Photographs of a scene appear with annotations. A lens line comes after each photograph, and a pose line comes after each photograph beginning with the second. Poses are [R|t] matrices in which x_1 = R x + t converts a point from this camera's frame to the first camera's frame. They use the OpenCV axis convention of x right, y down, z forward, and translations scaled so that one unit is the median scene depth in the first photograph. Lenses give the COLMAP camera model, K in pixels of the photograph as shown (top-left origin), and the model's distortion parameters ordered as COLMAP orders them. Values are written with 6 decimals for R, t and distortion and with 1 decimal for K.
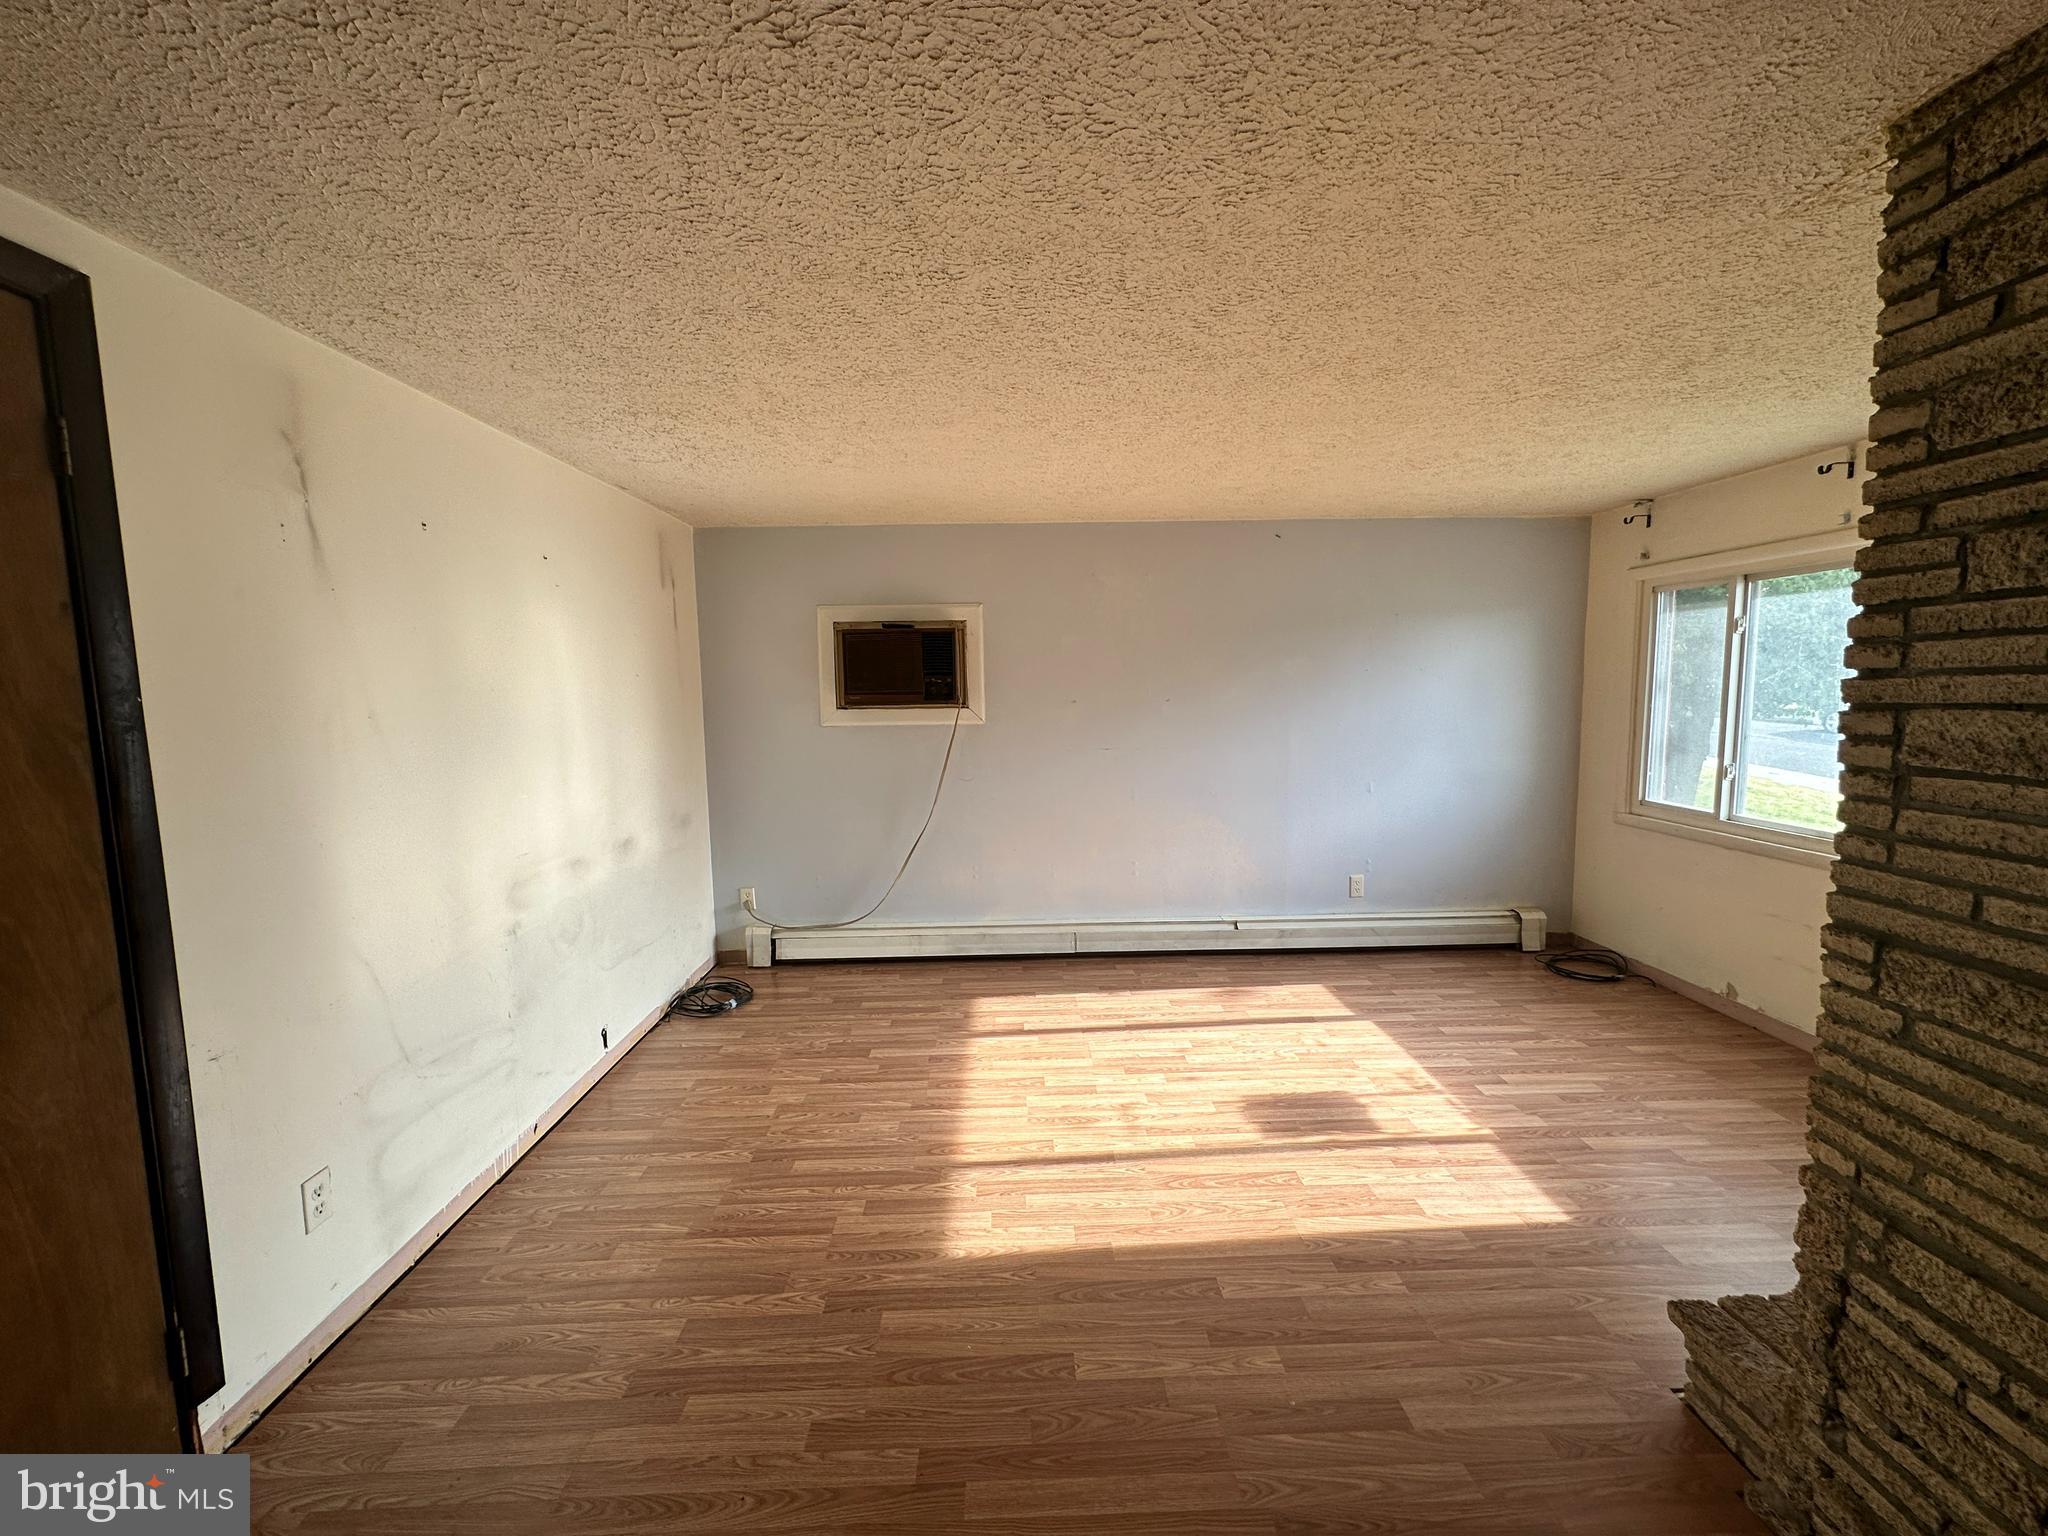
lens RADIAL K [[817.1, 0, 1020.7], [0, 817.1, 768.4], [0, 0, 1]] dist [-0.003002, 0.001176]
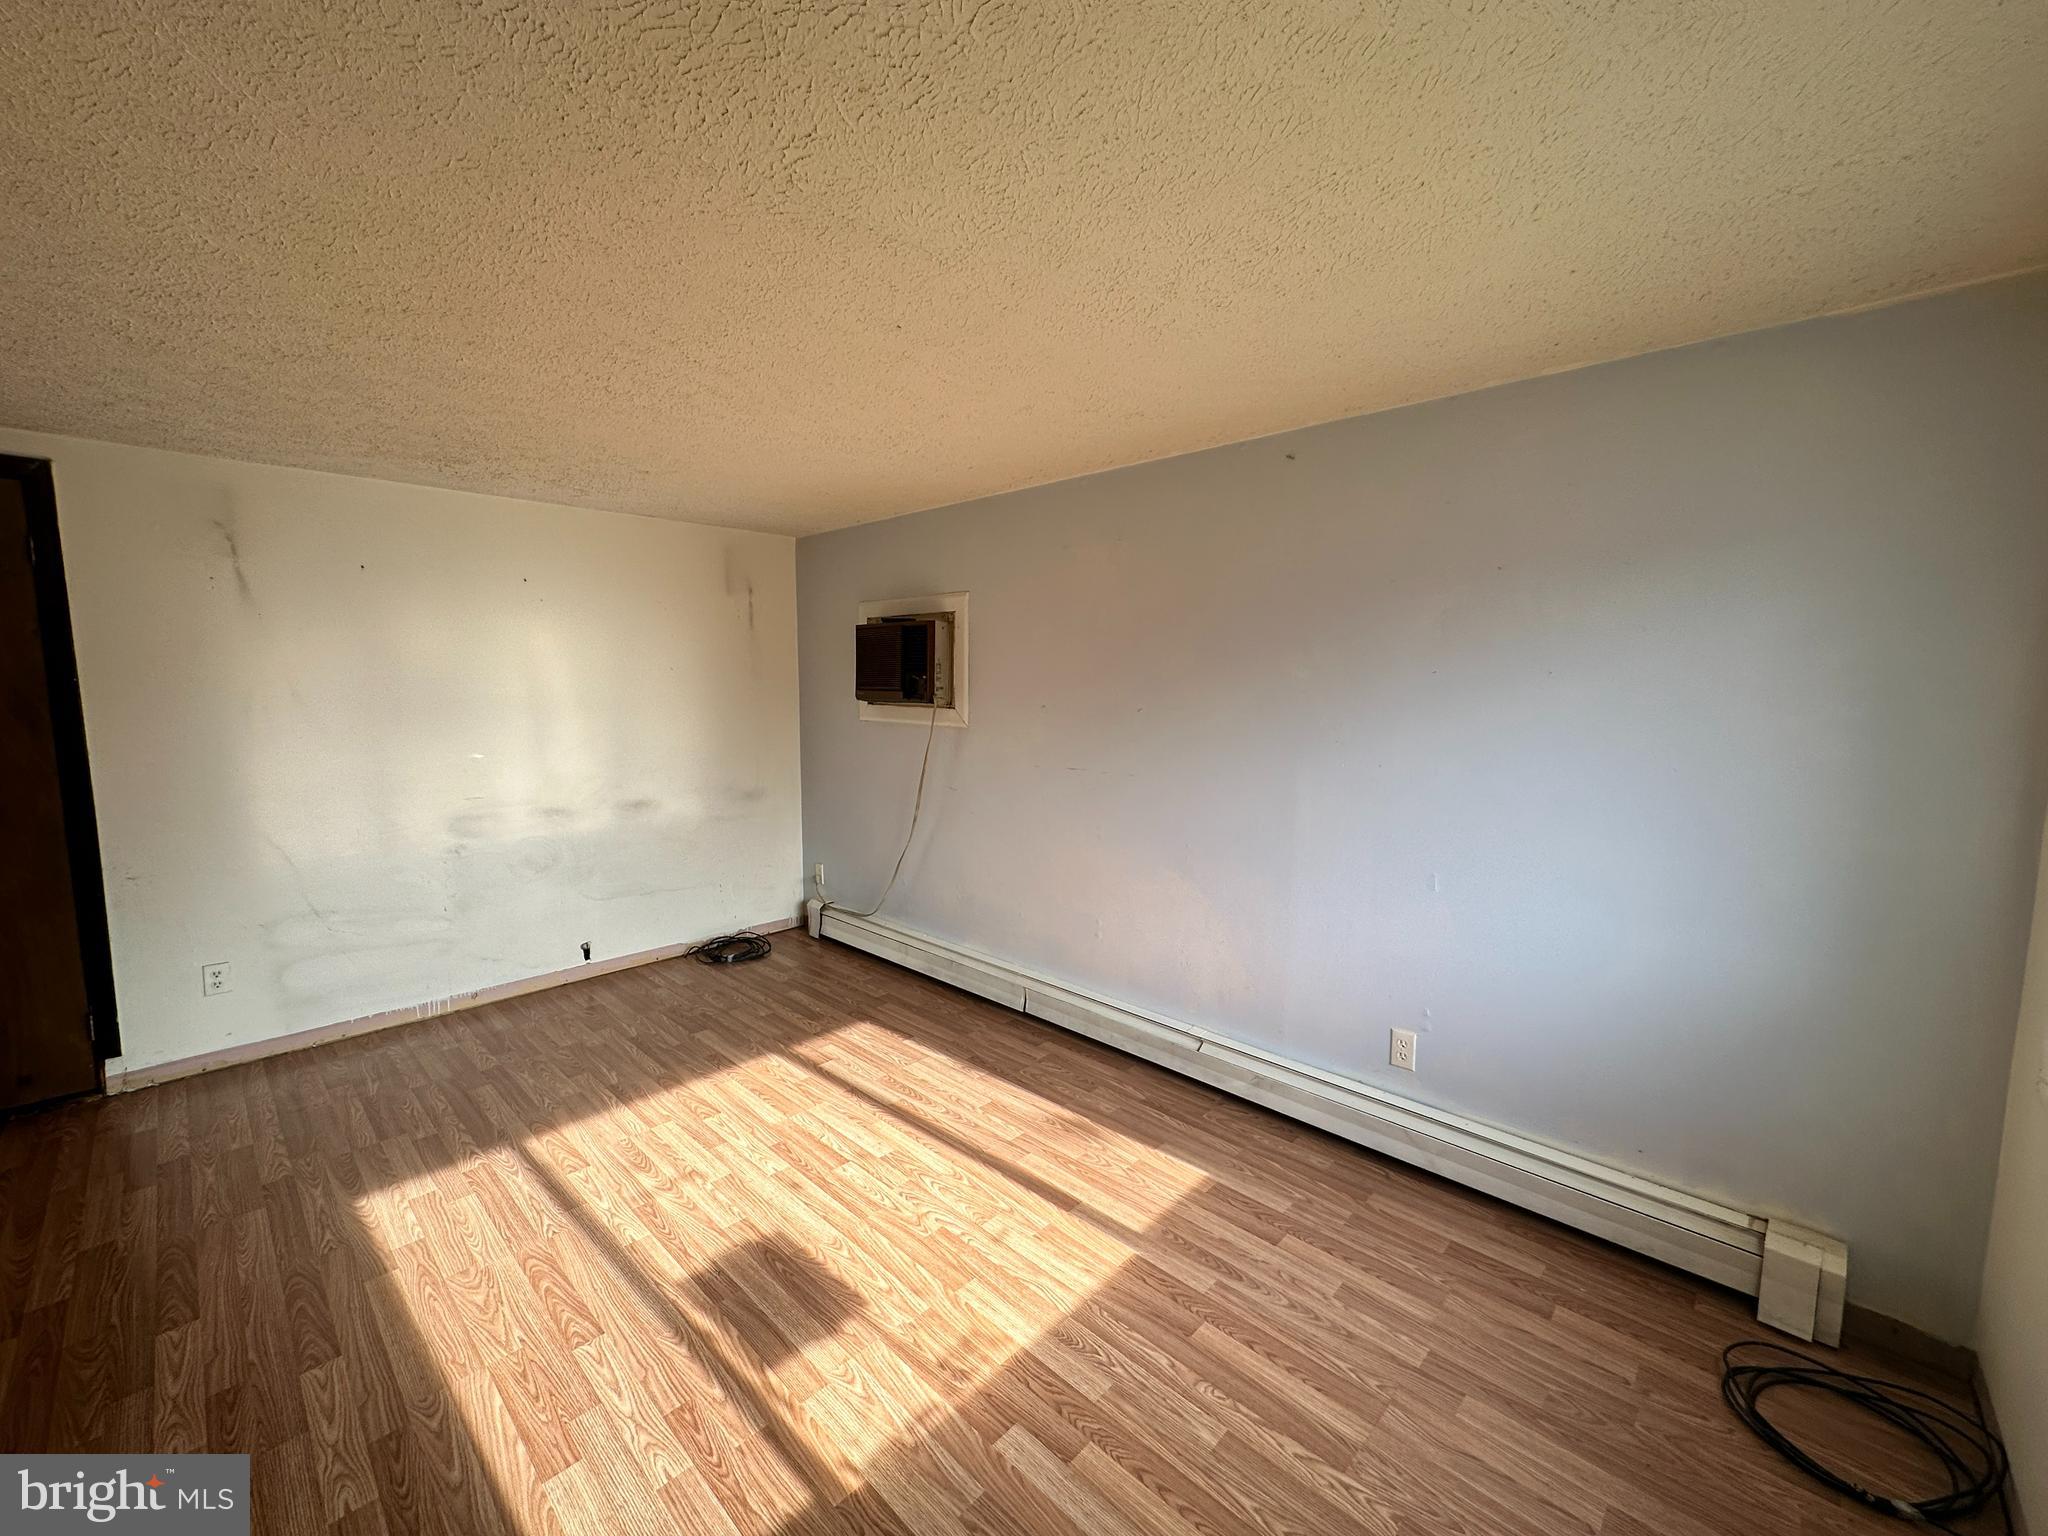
lens RADIAL K [[817.1, 0, 1019.1], [0, 817.1, 768.6], [0, 0, 1]] dist [-0.003002, 0.001176]
pose [[0.707438, 0.095947, -0.700233, 1.007850], [-0.090275, 0.994894, 0.045118, -0.089774], [0.700987, 0.031295, 0.712487, 0.660185]]
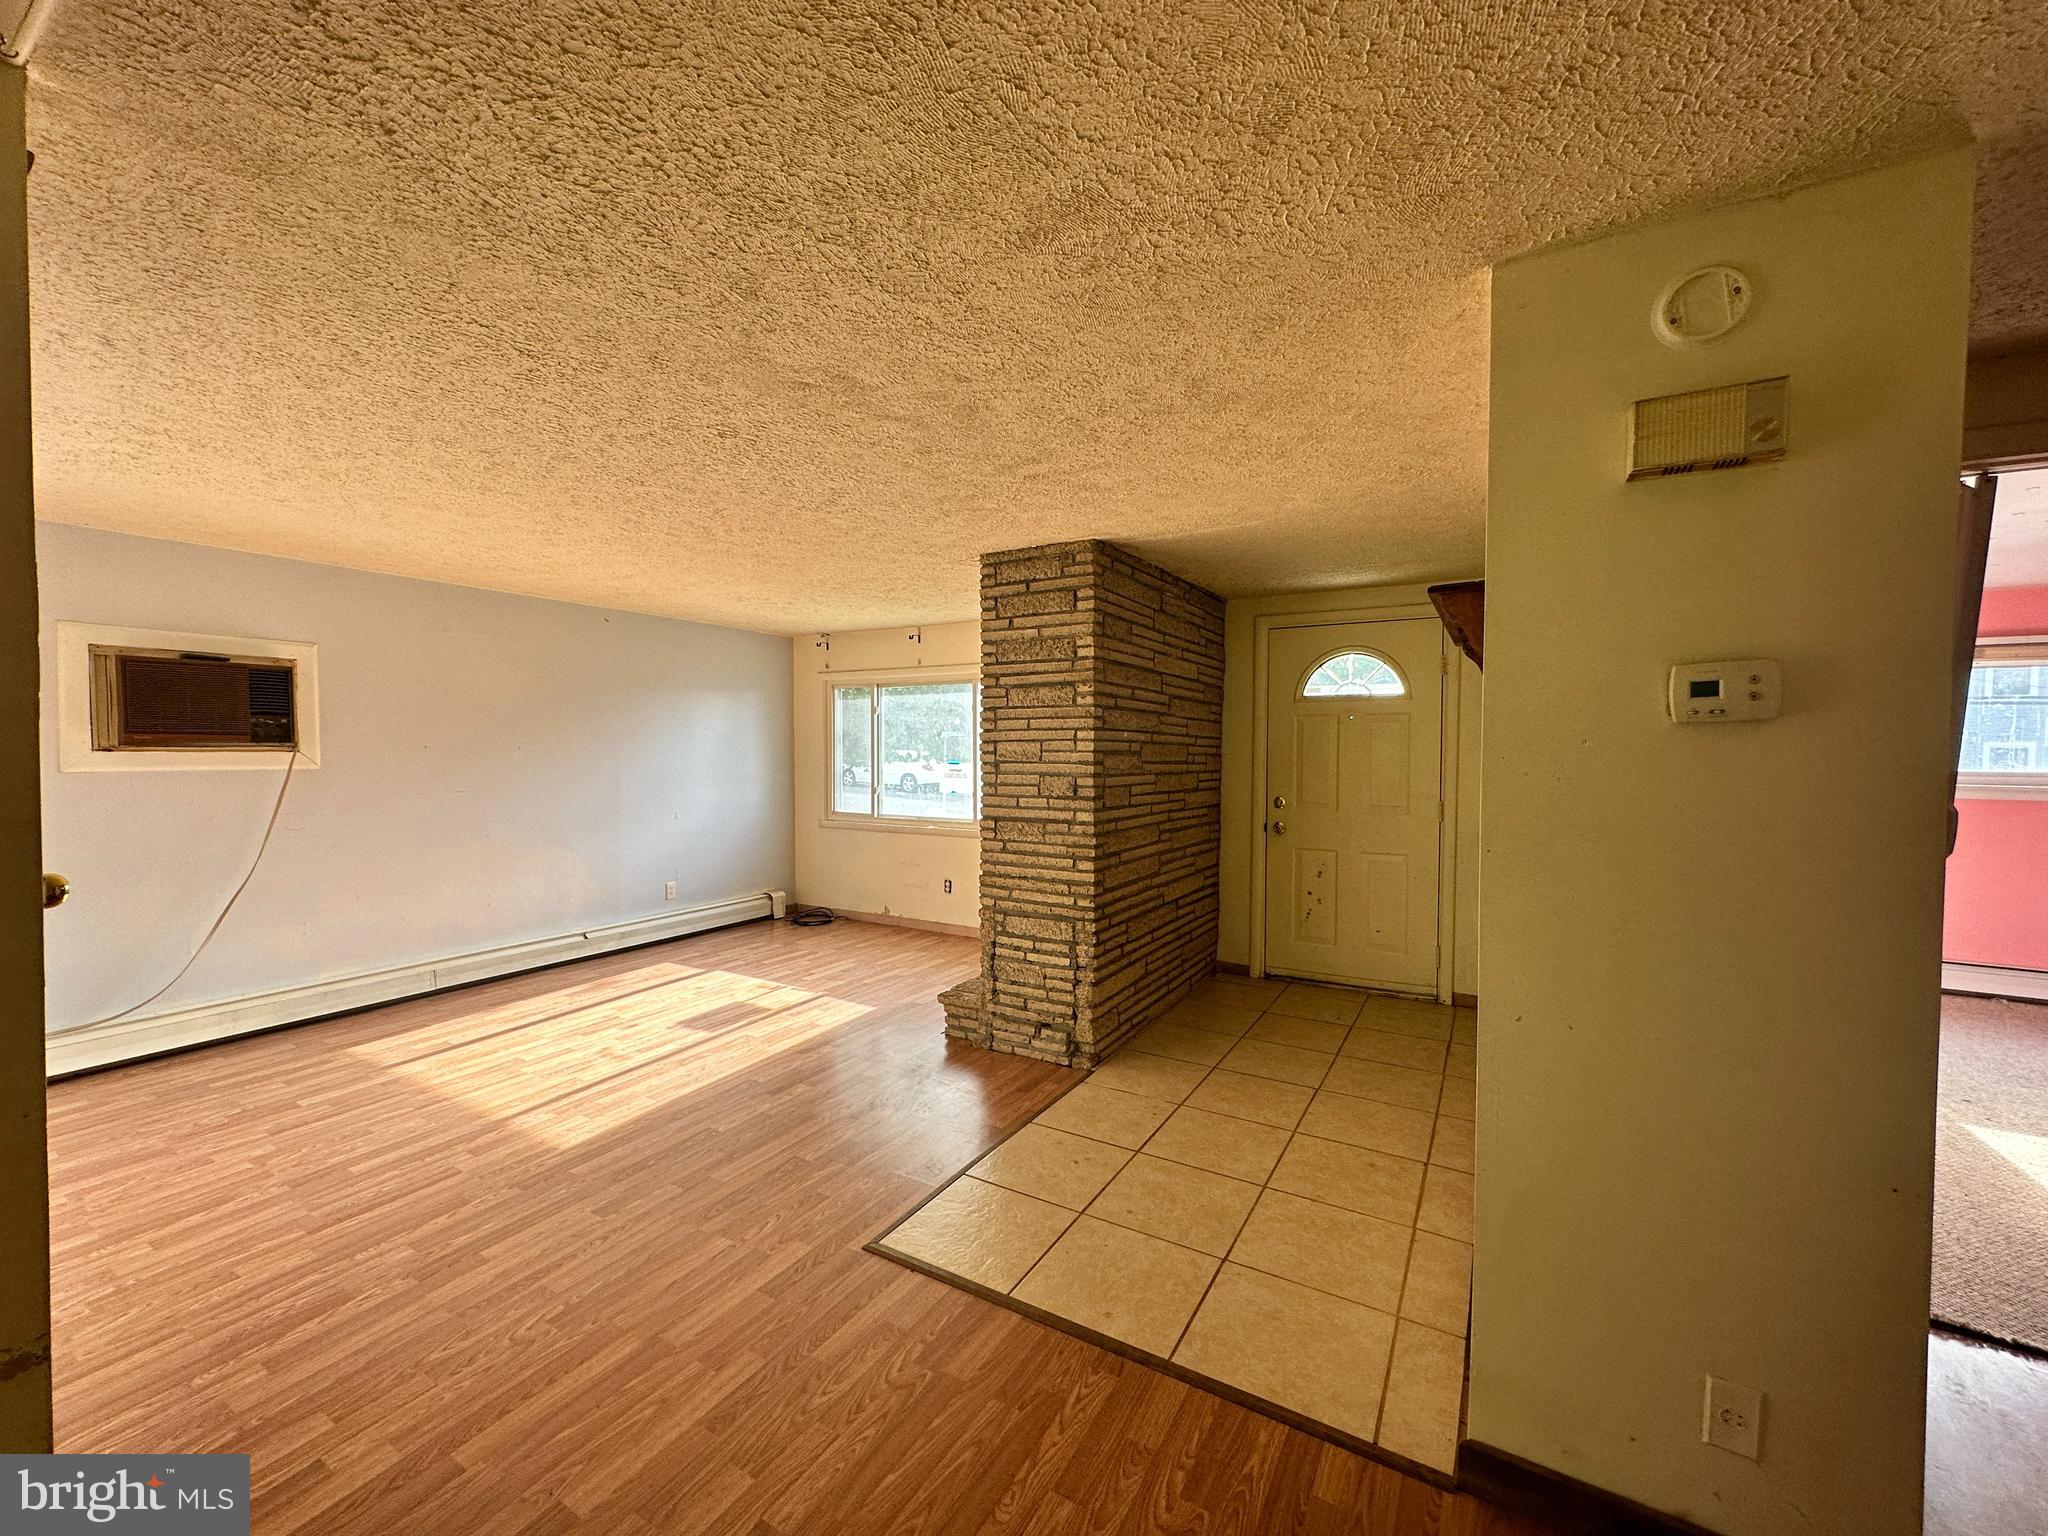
lens RADIAL K [[817.1, 0, 1020.1], [0, 817.1, 770.3], [0, 0, 1]] dist [-0.003002, 0.001176]
pose [[0.529394, -0.006664, 0.848350, -0.680906], [0.074729, 0.996449, -0.038805, 0.073063], [-0.845078, 0.083940, 0.528012, -0.317689]]
